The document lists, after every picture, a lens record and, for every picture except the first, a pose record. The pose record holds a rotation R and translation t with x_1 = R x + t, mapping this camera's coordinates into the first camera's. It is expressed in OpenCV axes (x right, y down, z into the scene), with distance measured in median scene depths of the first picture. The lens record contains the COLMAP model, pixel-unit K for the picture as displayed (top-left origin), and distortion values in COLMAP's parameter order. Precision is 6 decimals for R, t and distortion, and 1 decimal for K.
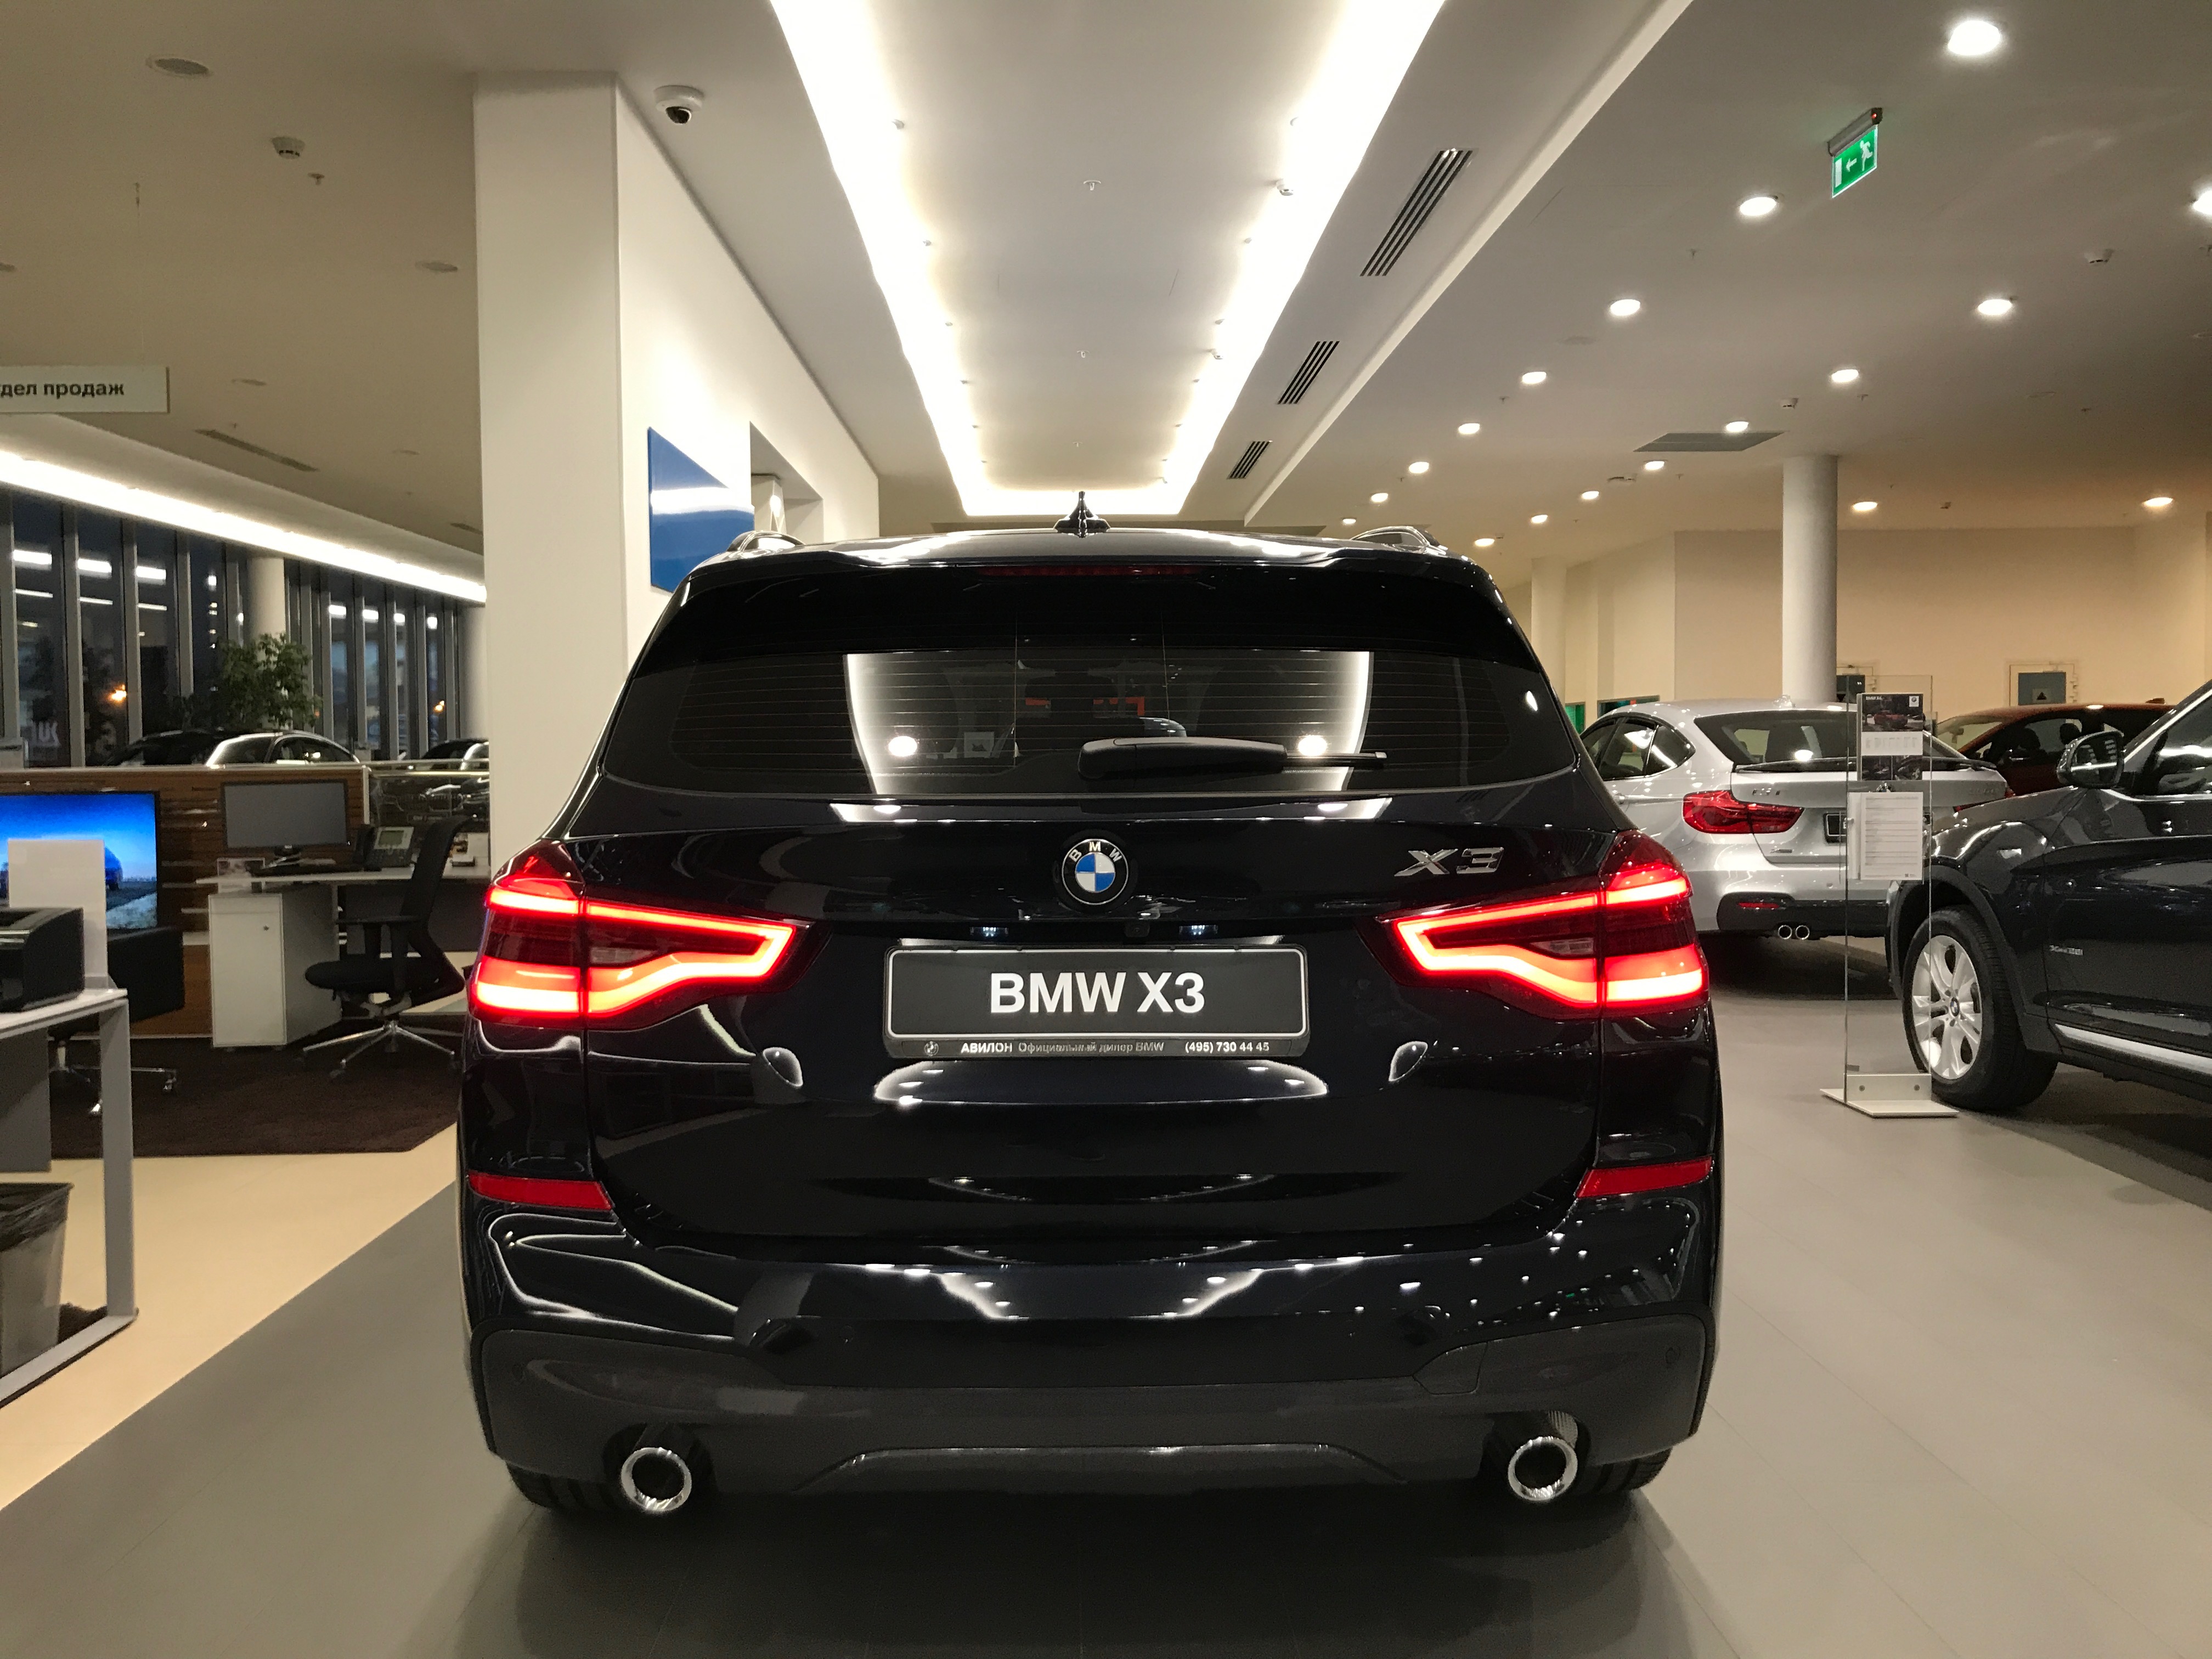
lens RADIAL K [[1822.1, 0, 1093.8], [0, 1822.1, 827.4], [0, 0, 1]] dist [0.011541, 0.006943]
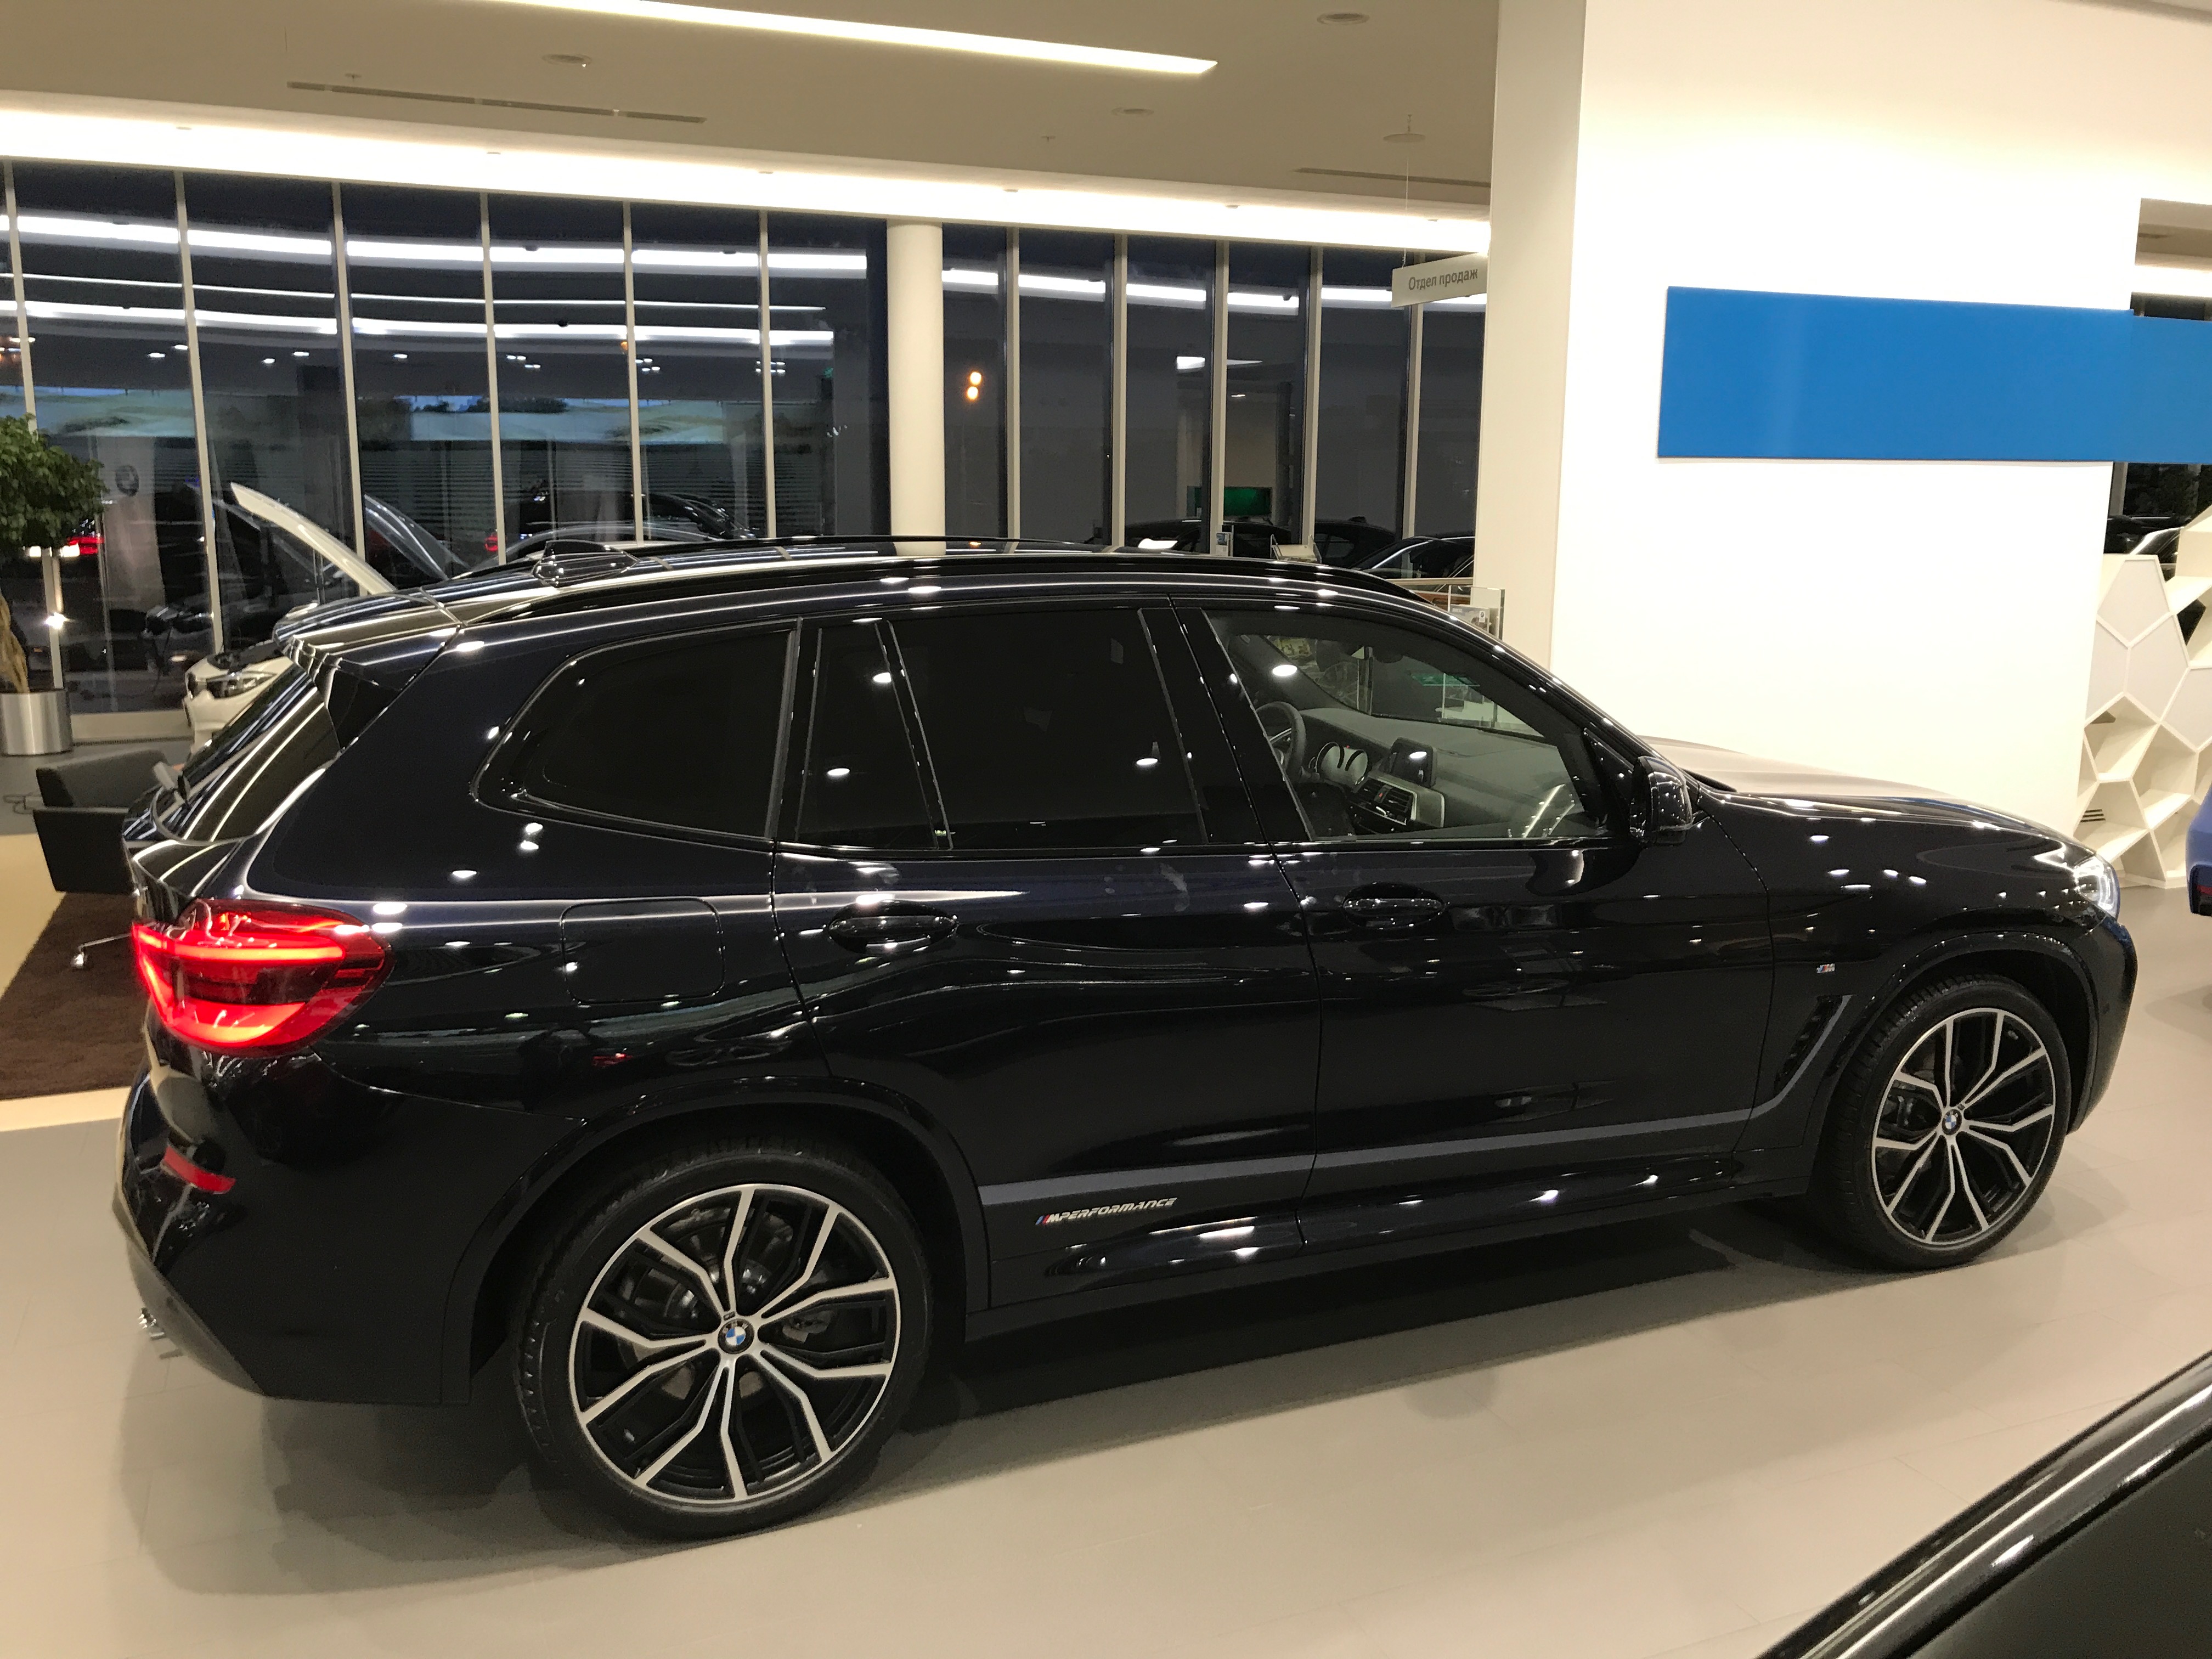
lens RADIAL K [[1822.1, 0, 1093.8], [0, 1822.1, 827.4], [0, 0, 1]] dist [0.011541, 0.006943]
pose [[0.377924, 0.183713, -0.907427, 1.698494], [-0.049293, 0.982718, 0.178426, -0.307338], [0.924524, -0.022702, 0.380448, 1.138233]]
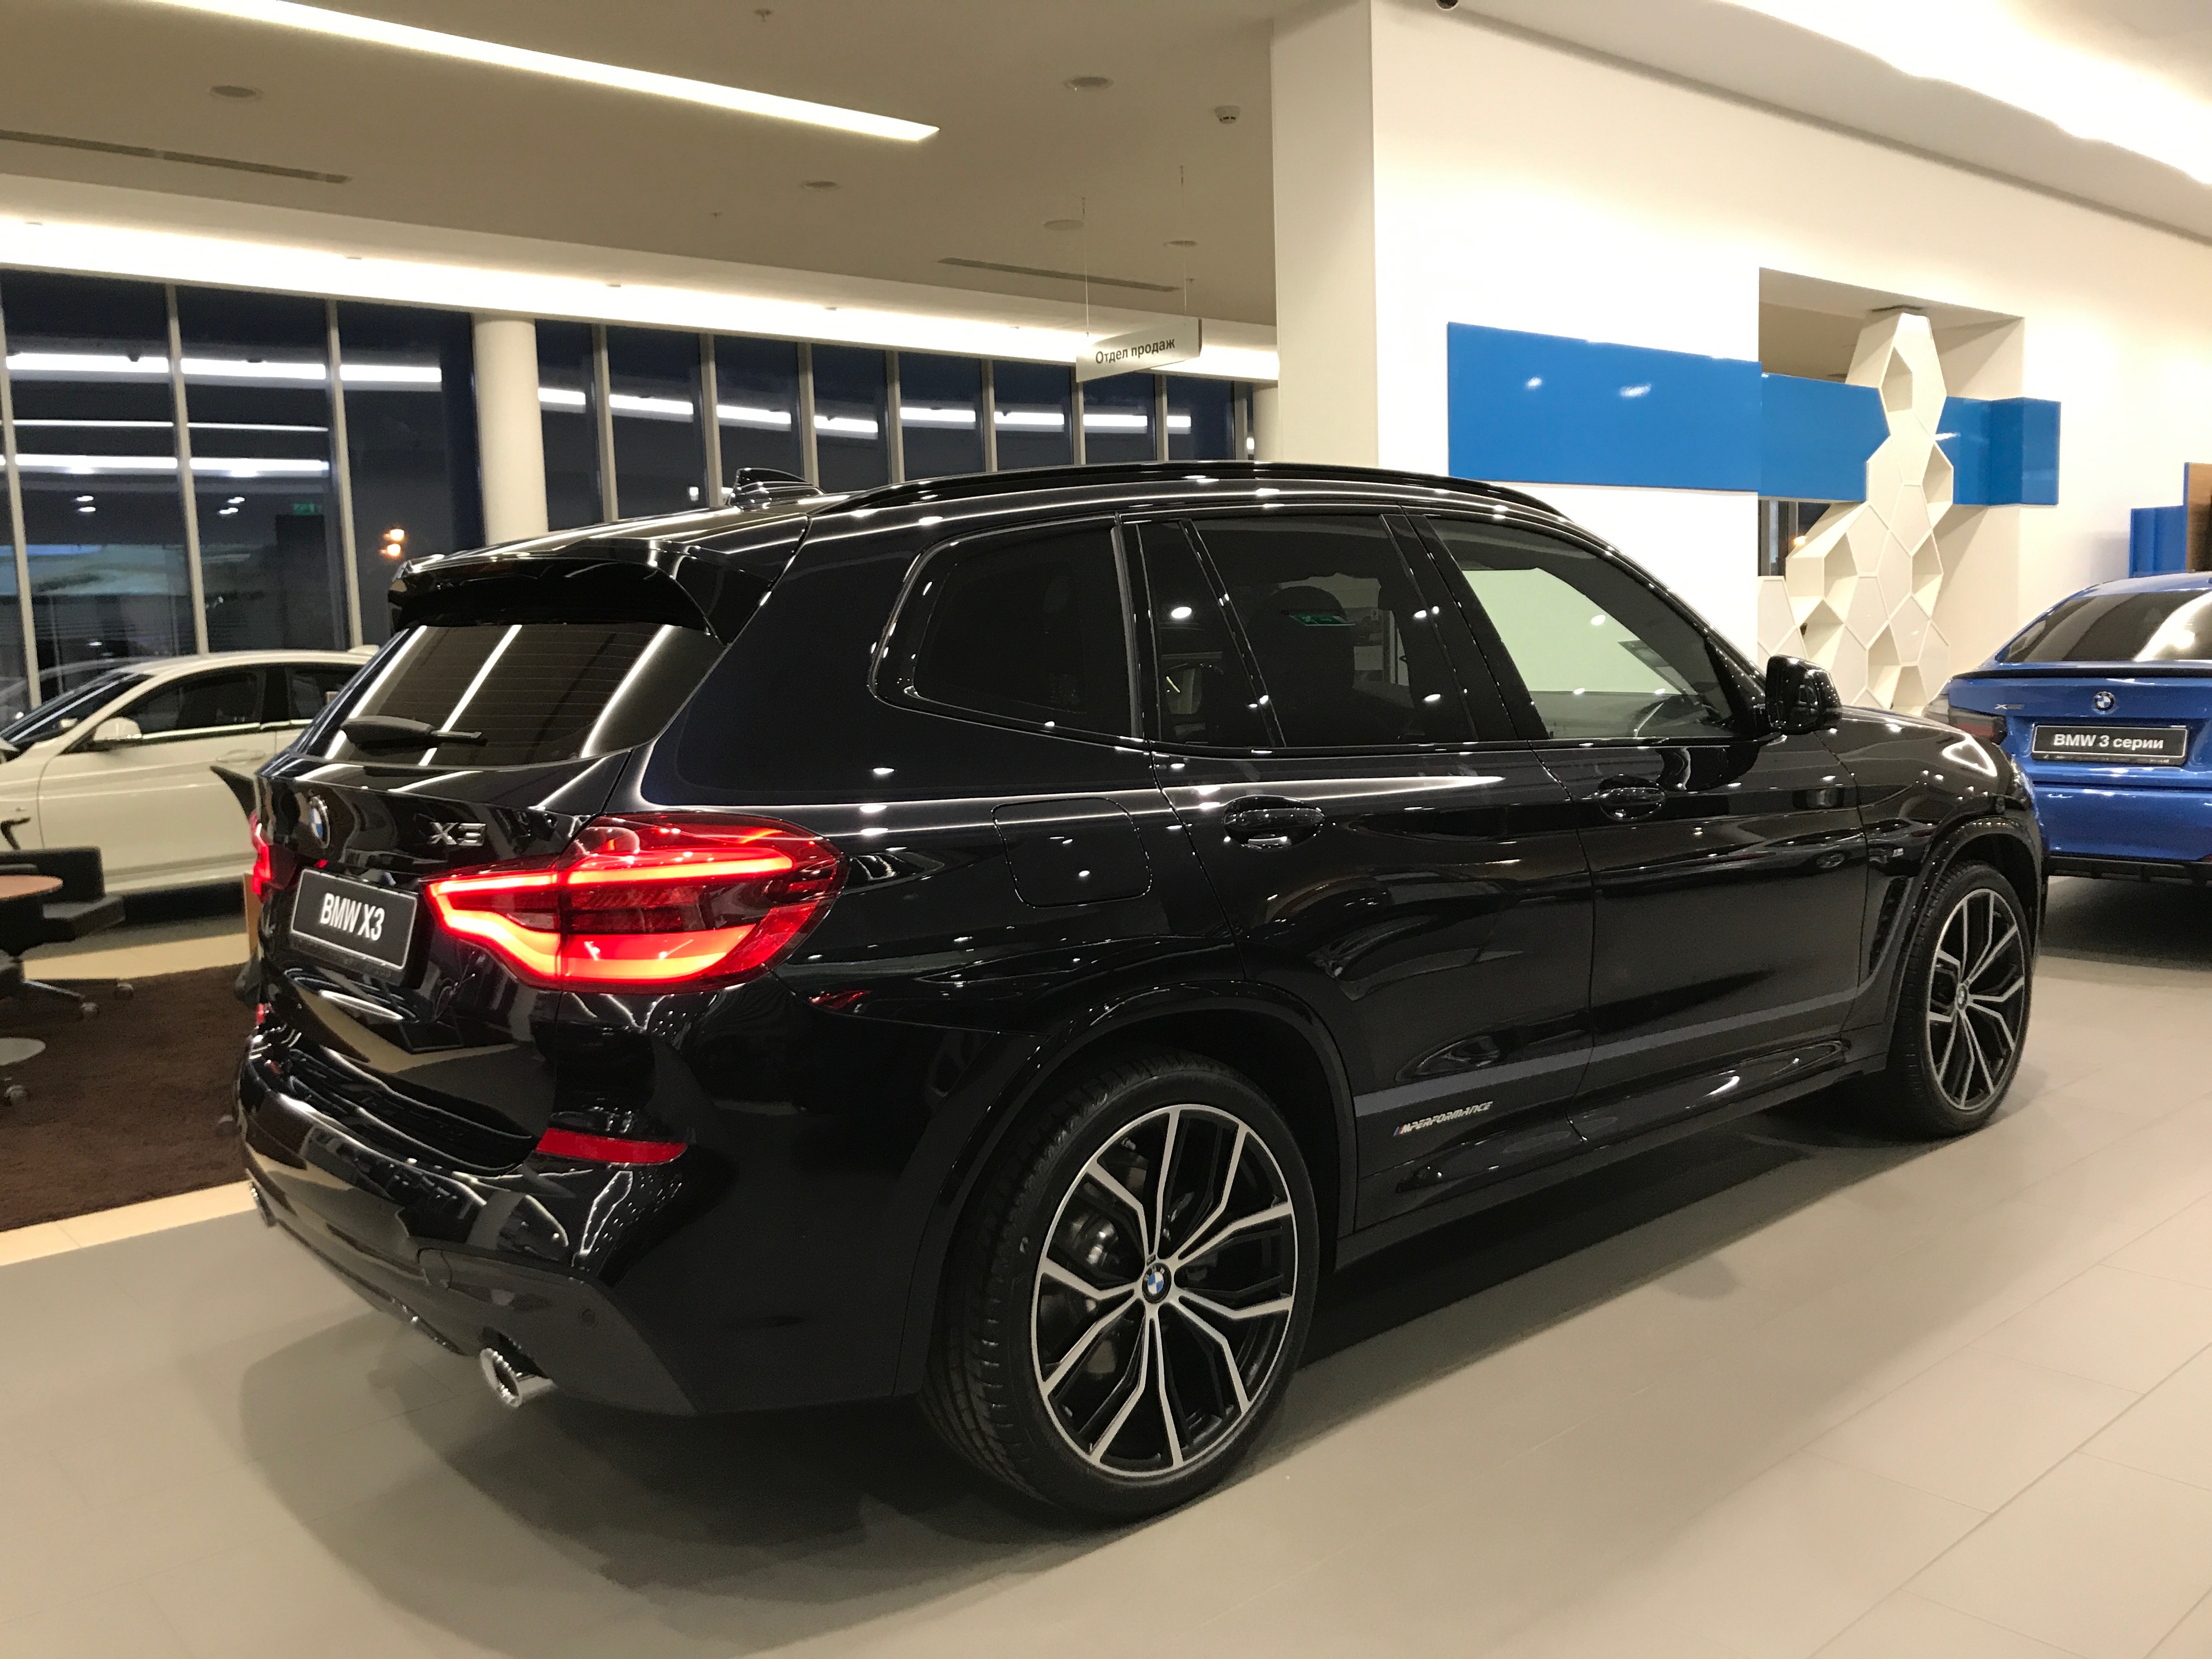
lens RADIAL K [[1810.4, 0, 1092.9], [0, 1810.4, 830.7], [0, 0, 1]] dist [0.081218, -0.182024]
pose [[0.645908, 0.070907, -0.760115, 1.305470], [-0.004424, 0.996008, 0.089153, -0.085391], [0.763402, -0.054222, 0.643644, 0.574019]]
